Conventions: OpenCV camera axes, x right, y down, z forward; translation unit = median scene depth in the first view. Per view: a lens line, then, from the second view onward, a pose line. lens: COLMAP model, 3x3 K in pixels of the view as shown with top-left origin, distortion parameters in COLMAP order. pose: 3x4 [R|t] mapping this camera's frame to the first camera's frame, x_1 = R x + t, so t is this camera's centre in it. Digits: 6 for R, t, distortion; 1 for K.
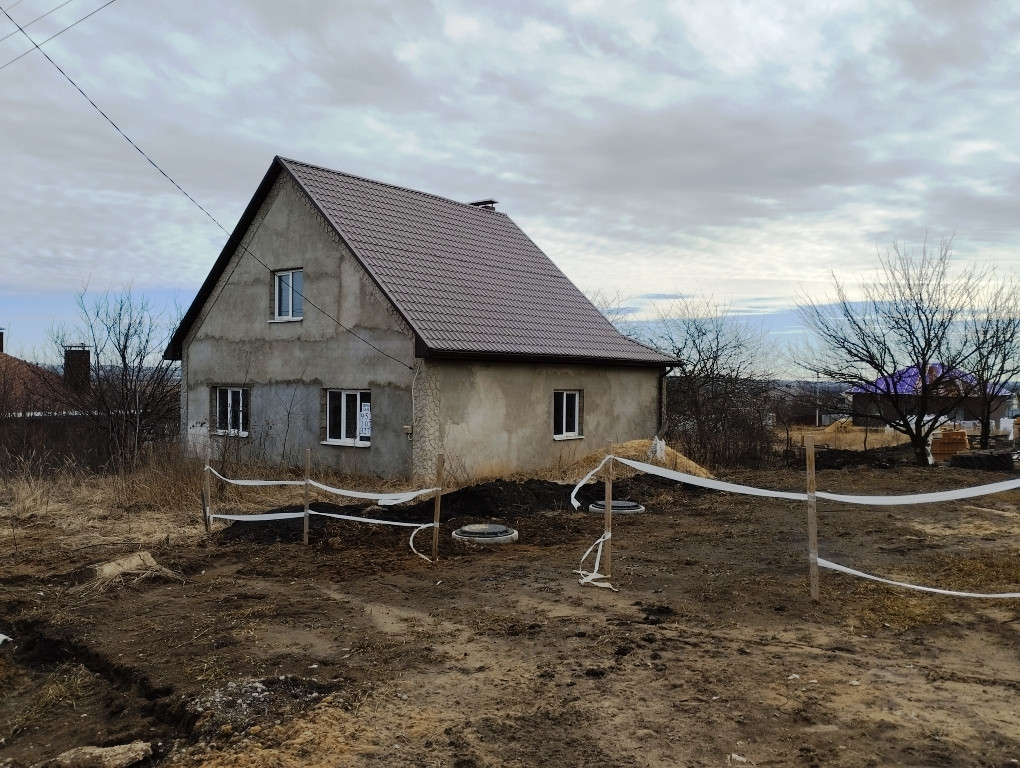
lens RADIAL K [[836.8, 0, 517.6], [0, 836.8, 381.6], [0, 0, 1]] dist [0.087620, -0.099963]
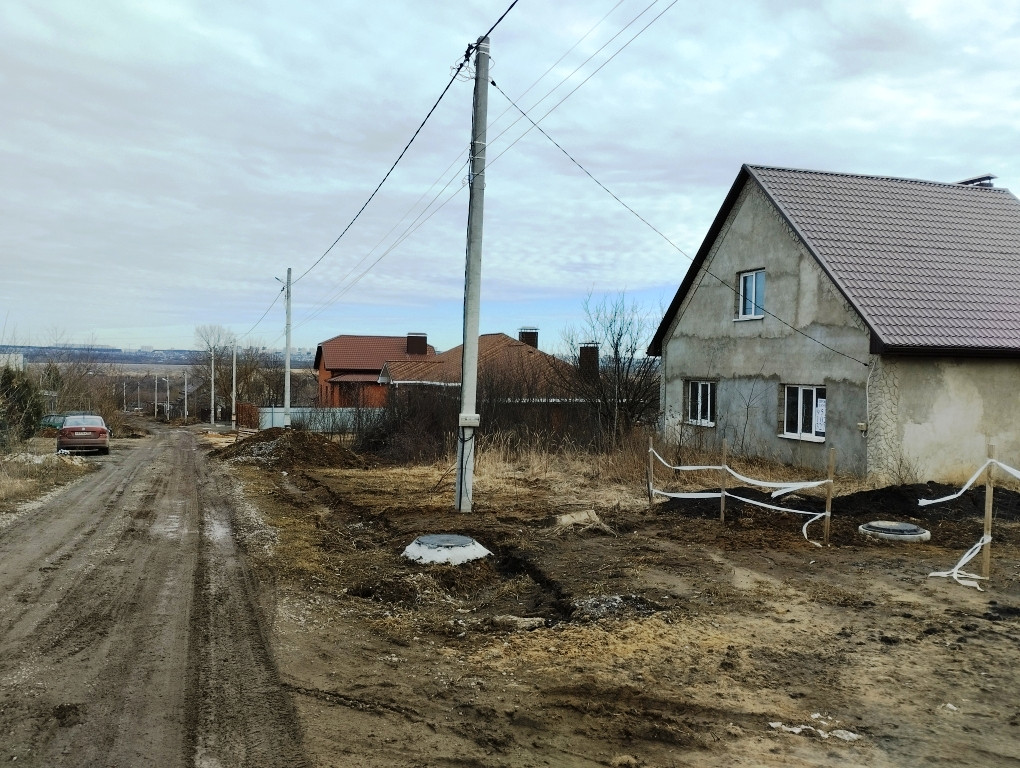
lens RADIAL K [[848.5, 0, 510.0], [0, 848.5, 384.0], [0, 0, 1]] dist [0.018744, 0.001098]
pose [[0.833934, 0.017358, -0.551592, 0.069439], [-0.010277, 0.999820, 0.015925, -0.004660], [0.551769, -0.007612, 0.833962, -0.060745]]
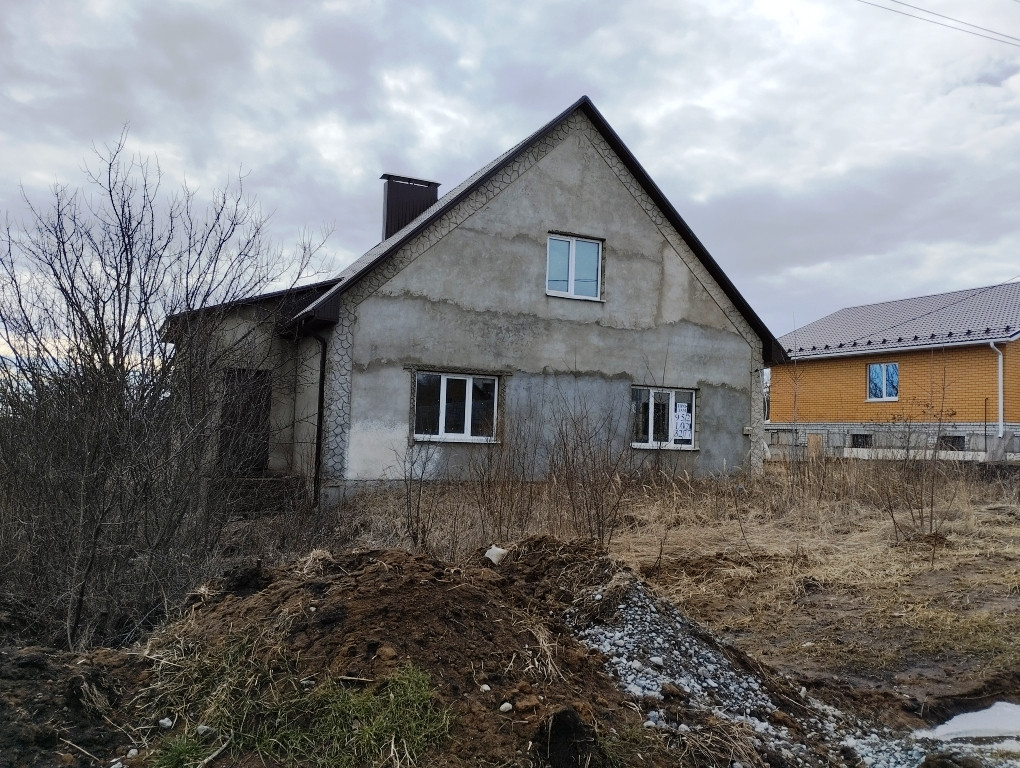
lens RADIAL K [[836.8, 0, 517.6], [0, 836.8, 381.6], [0, 0, 1]] dist [0.087620, -0.099963]
pose [[0.436777, 0.062512, 0.897395, -1.081052], [-0.032764, 0.998026, -0.053575, 0.056439], [-0.898973, -0.006002, 0.437963, 0.739415]]
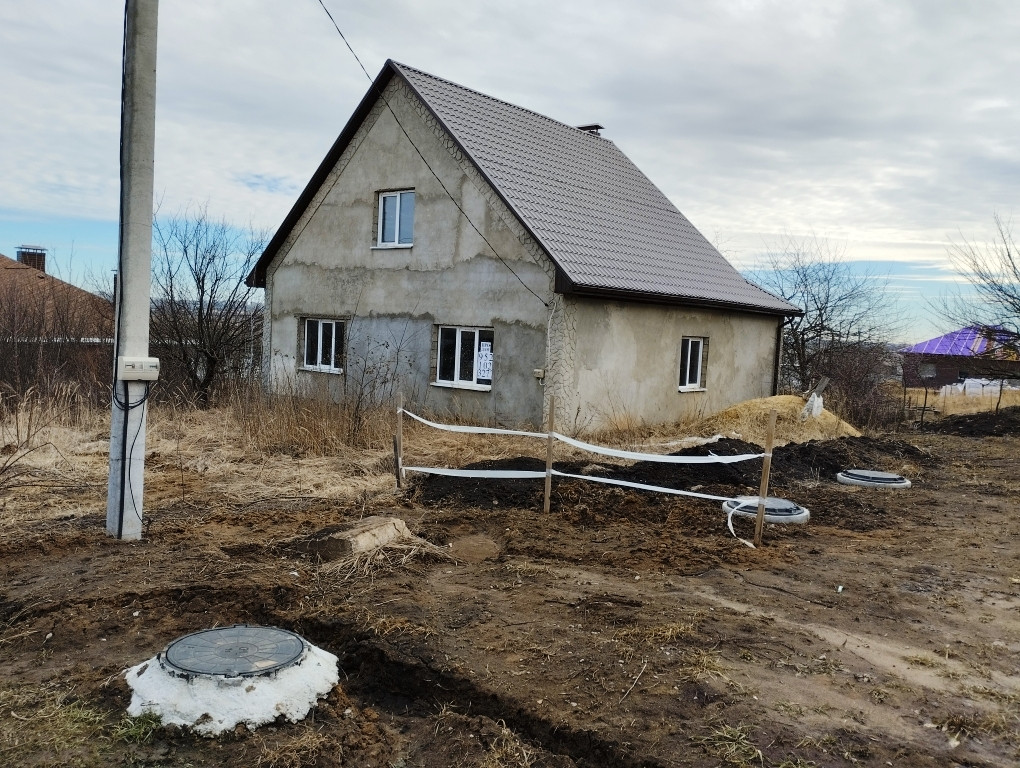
lens RADIAL K [[836.8, 0, 517.6], [0, 836.8, 381.6], [0, 0, 1]] dist [0.087620, -0.099963]
pose [[0.999105, 0.041196, -0.009614, -0.133663], [-0.040503, 0.997154, 0.063585, 0.008971], [0.012206, -0.063139, 0.997930, 0.099324]]
